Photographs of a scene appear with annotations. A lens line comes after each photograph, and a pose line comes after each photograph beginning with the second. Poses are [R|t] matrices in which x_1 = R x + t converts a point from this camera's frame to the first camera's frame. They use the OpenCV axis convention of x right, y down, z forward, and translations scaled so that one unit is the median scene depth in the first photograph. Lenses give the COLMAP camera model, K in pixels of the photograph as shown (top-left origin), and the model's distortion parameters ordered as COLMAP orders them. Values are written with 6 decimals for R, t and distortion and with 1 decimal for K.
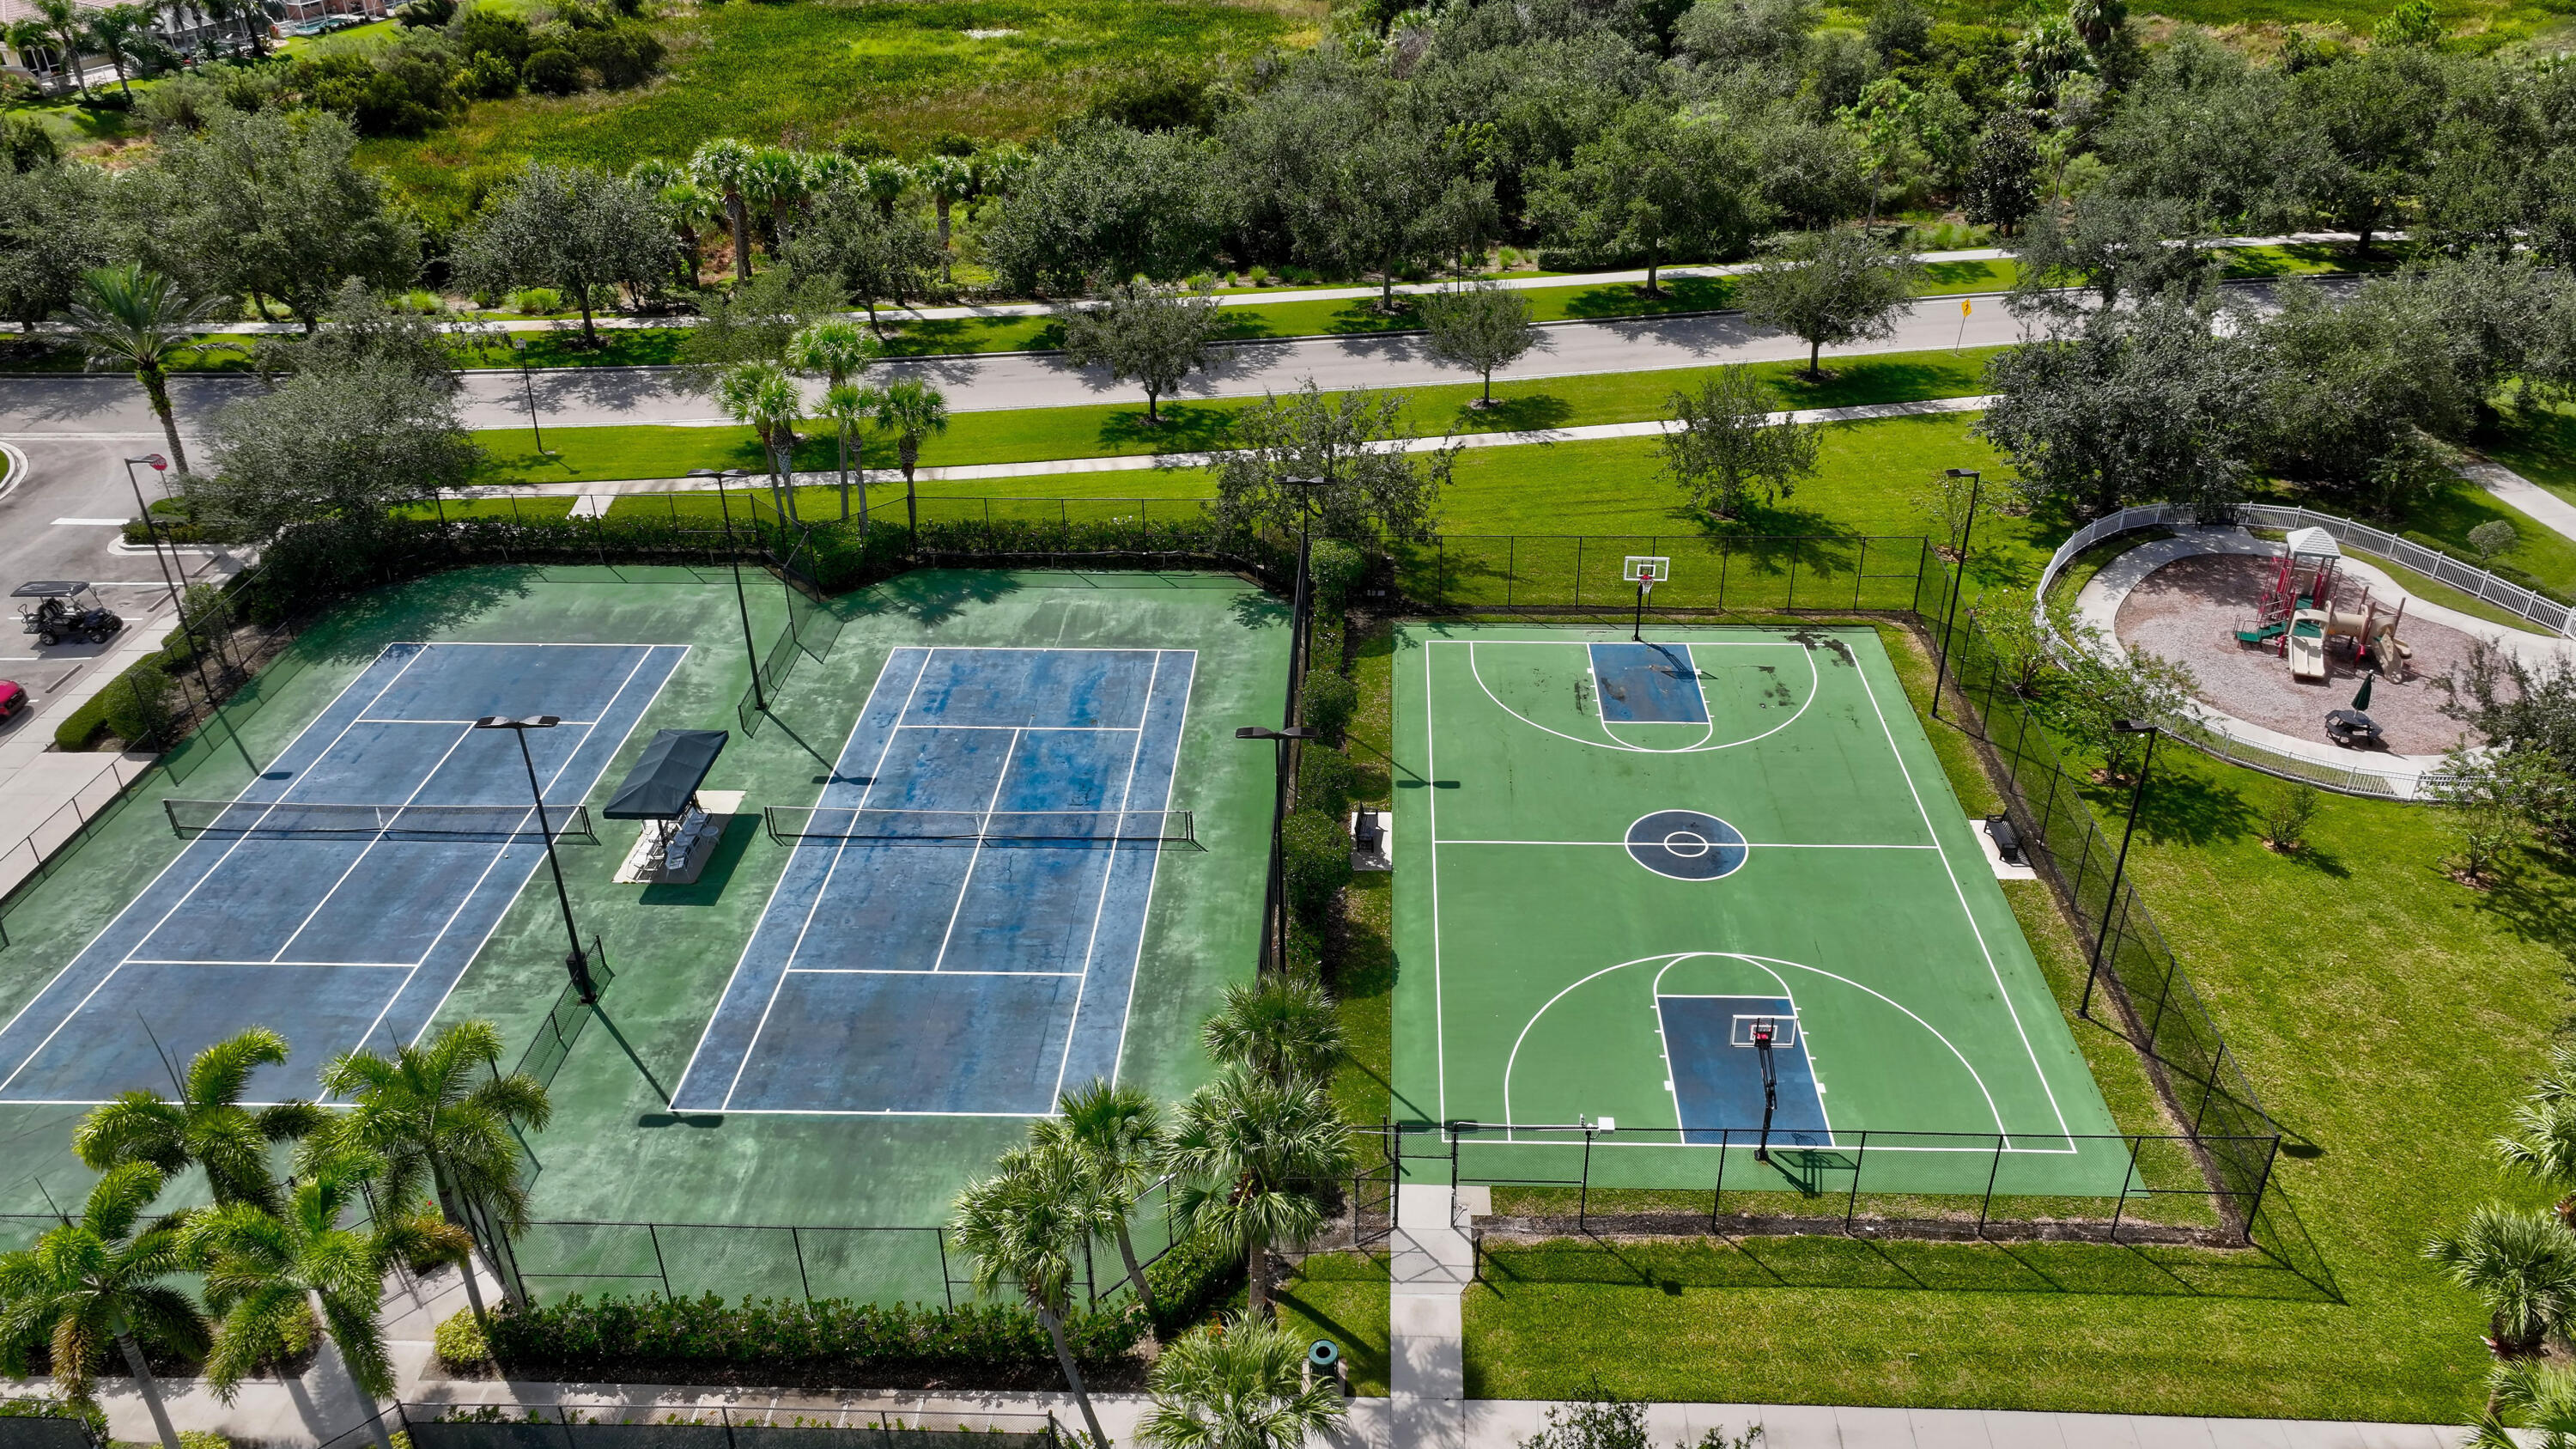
lens RADIAL K [[1764.0, 0, 1328.5], [0, 1764.0, 737.9], [0, 0, 1]] dist [-0.037733, 0.068363]
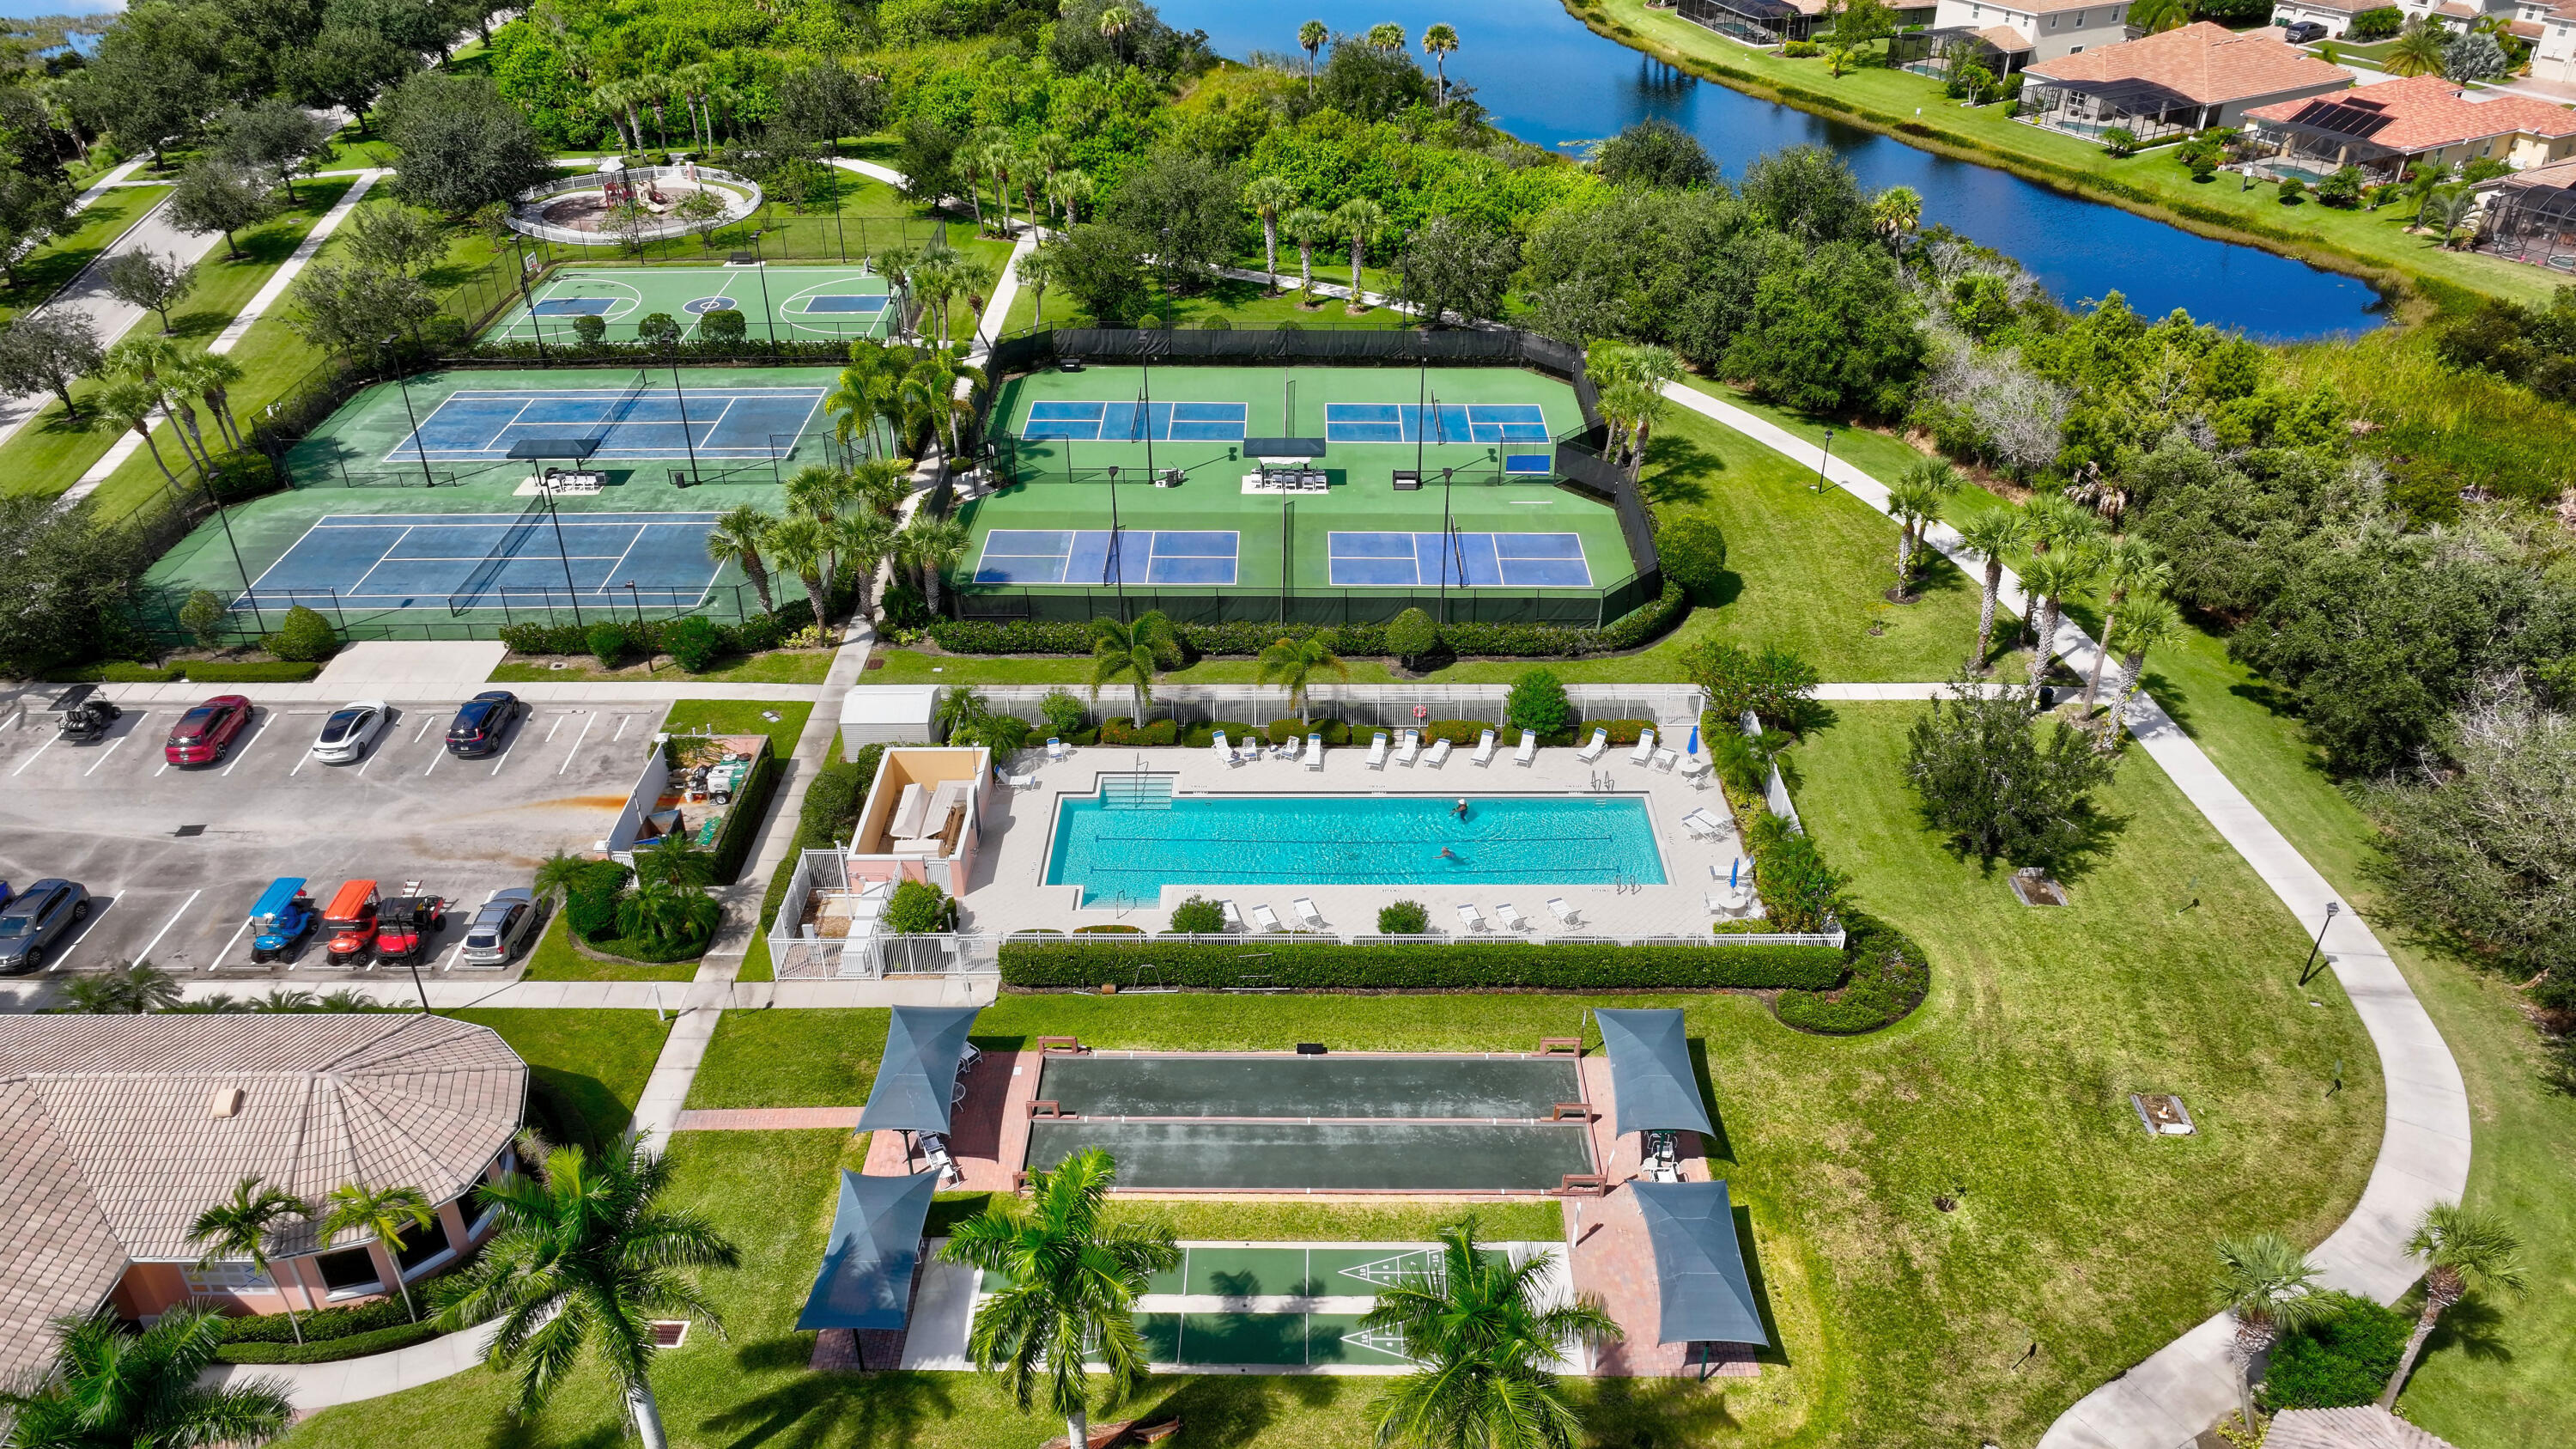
lens RADIAL K [[1764.0, 0, 1328.5], [0, 1764.0, 737.9], [0, 0, 1]] dist [-0.037733, 0.068363]
pose [[-0.024977, -0.545818, 0.837531, -1.648549], [0.542422, 0.696344, 0.469983, -0.152055], [-0.839735, 0.466034, 0.278671, -0.046492]]
